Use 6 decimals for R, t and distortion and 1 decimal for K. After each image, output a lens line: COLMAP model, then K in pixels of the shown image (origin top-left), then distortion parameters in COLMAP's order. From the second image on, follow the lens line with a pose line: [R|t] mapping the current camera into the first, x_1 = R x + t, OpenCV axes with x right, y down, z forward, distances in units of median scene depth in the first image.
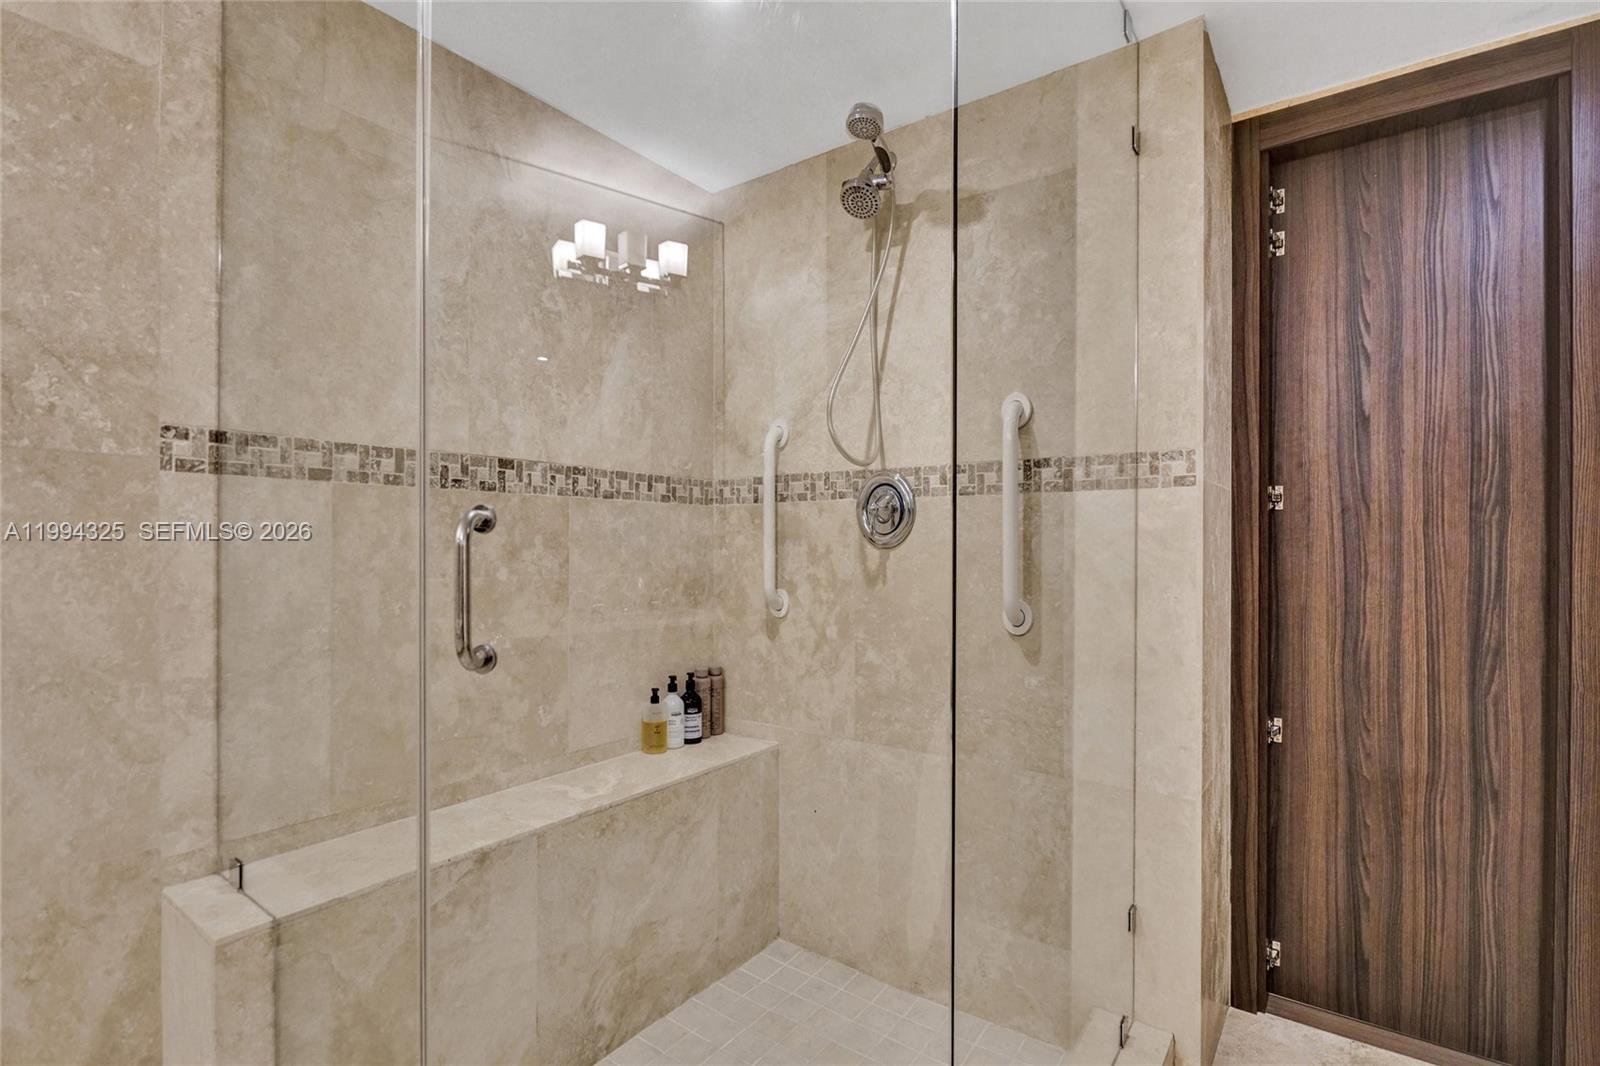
lens RADIAL K [[758.6, 0, 804.3], [0, 758.6, 544.5], [0, 0, 1]] dist [-0.005708, -0.001648]
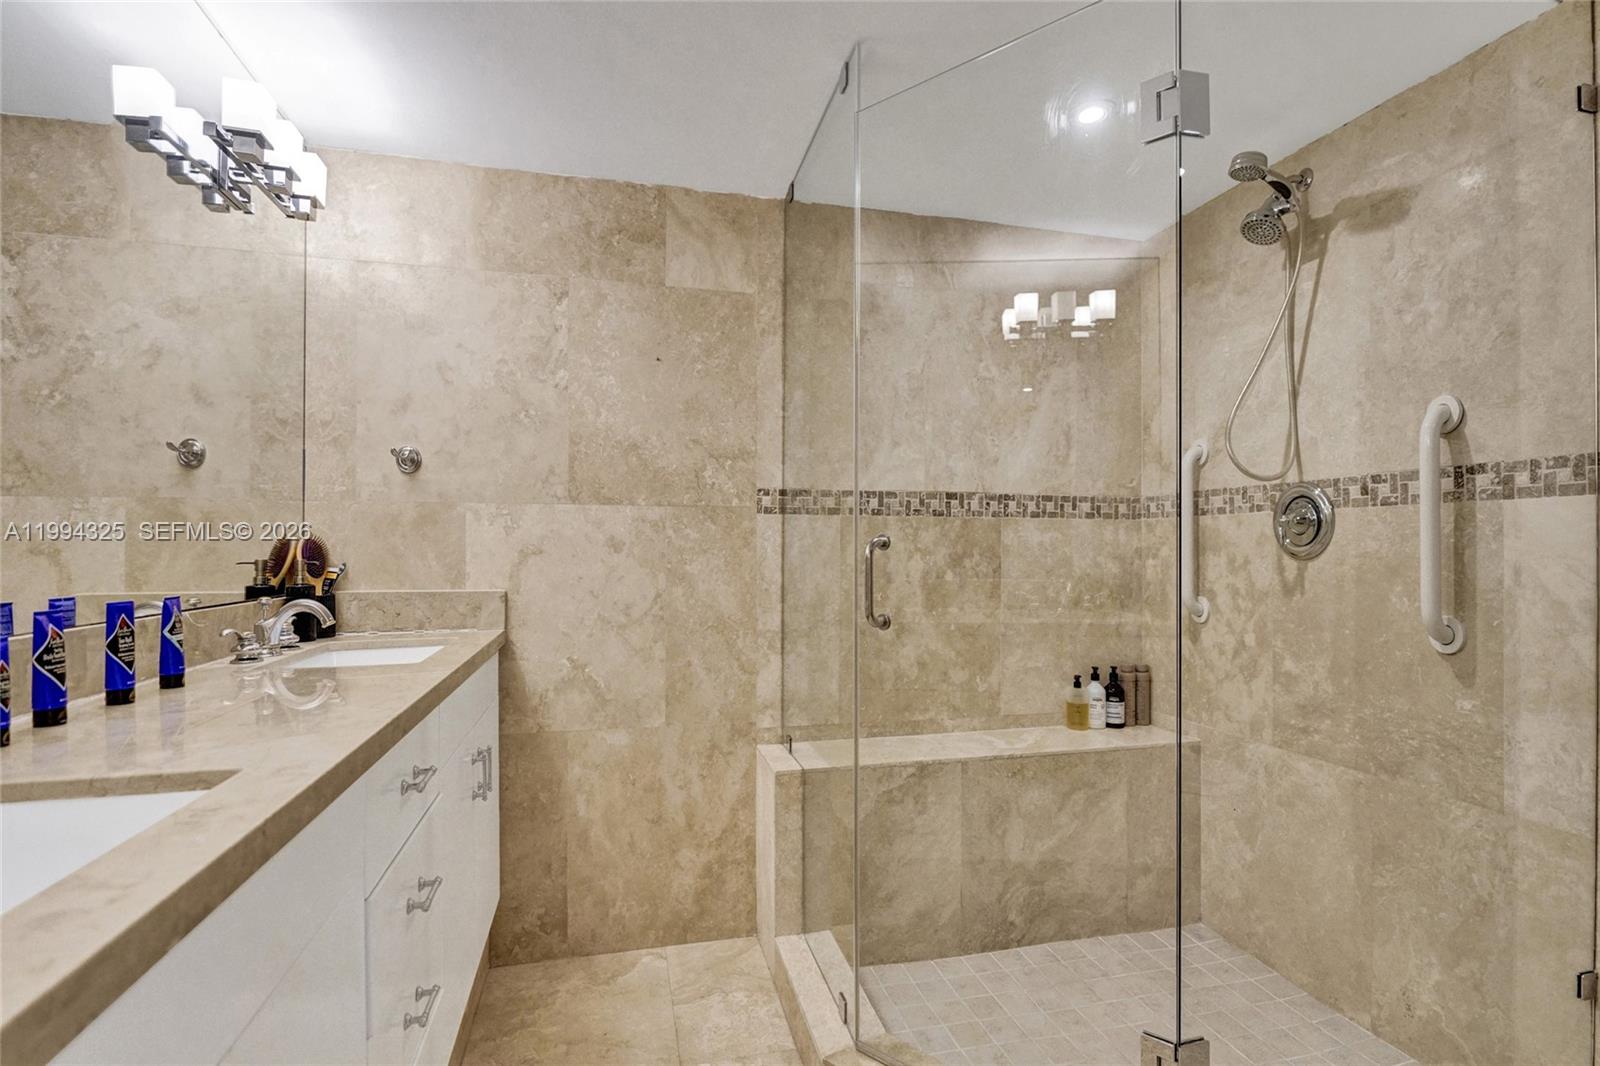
lens RADIAL K [[758.6, 0, 804.3], [0, 758.6, 544.5], [0, 0, 1]] dist [-0.005708, -0.001648]
pose [[0.775576, -0.003234, -0.631246, 0.257791], [-0.001987, 0.999969, -0.007565, -0.007064], [0.631251, 0.007122, 0.775546, -0.228497]]
